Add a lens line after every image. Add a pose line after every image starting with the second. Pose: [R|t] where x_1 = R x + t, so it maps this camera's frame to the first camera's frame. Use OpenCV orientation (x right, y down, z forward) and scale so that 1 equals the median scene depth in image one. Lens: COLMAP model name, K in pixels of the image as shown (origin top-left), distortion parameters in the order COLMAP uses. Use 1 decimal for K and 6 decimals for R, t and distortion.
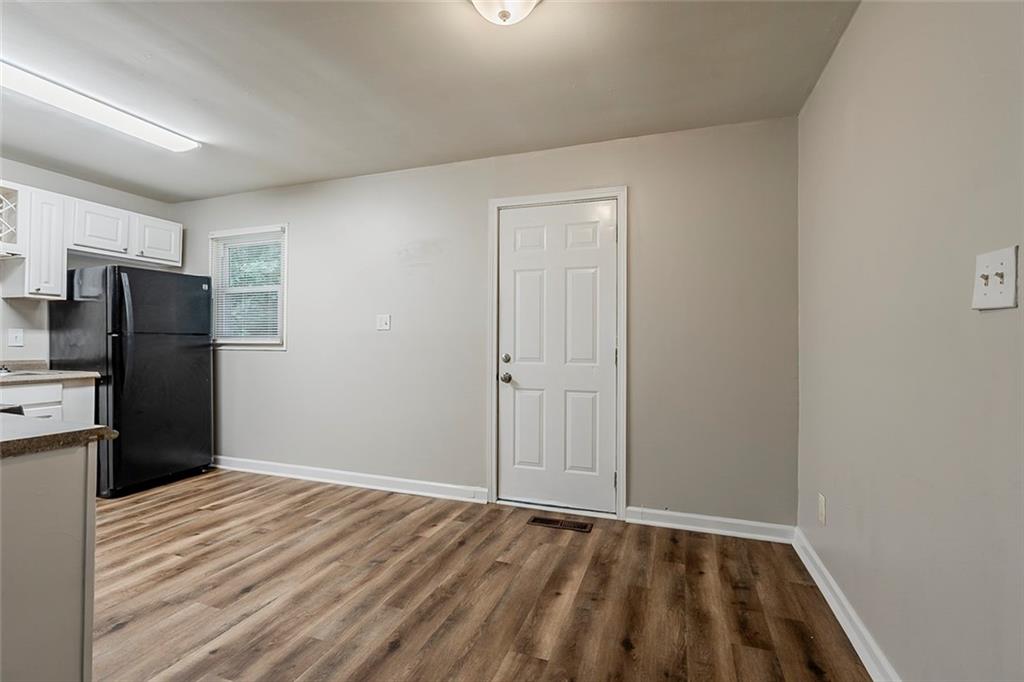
lens RADIAL K [[468.8, 0, 507.3], [0, 468.8, 339.0], [0, 0, 1]] dist [-0.004755, 0.000722]
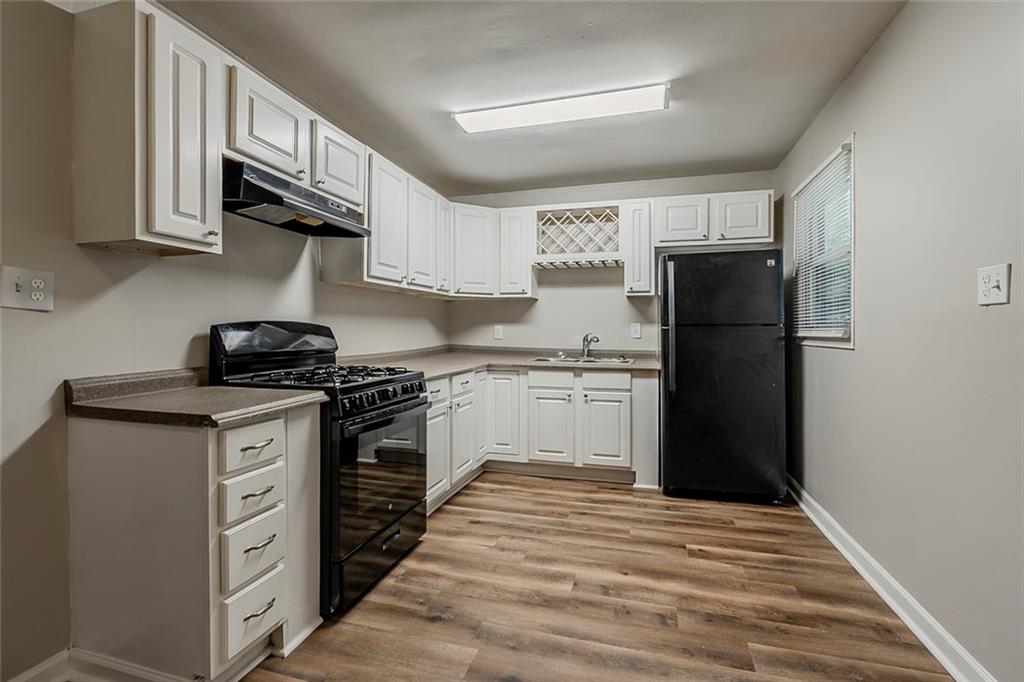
lens RADIAL K [[464.9, 0, 513.0], [0, 464.9, 336.3], [0, 0, 1]] dist [-0.000373, 0.000472]
pose [[0.071288, 0.004733, -0.997445, 0.100999], [0.007171, 0.999960, 0.005257, 0.002360], [0.997430, -0.007527, 0.071252, 0.639236]]
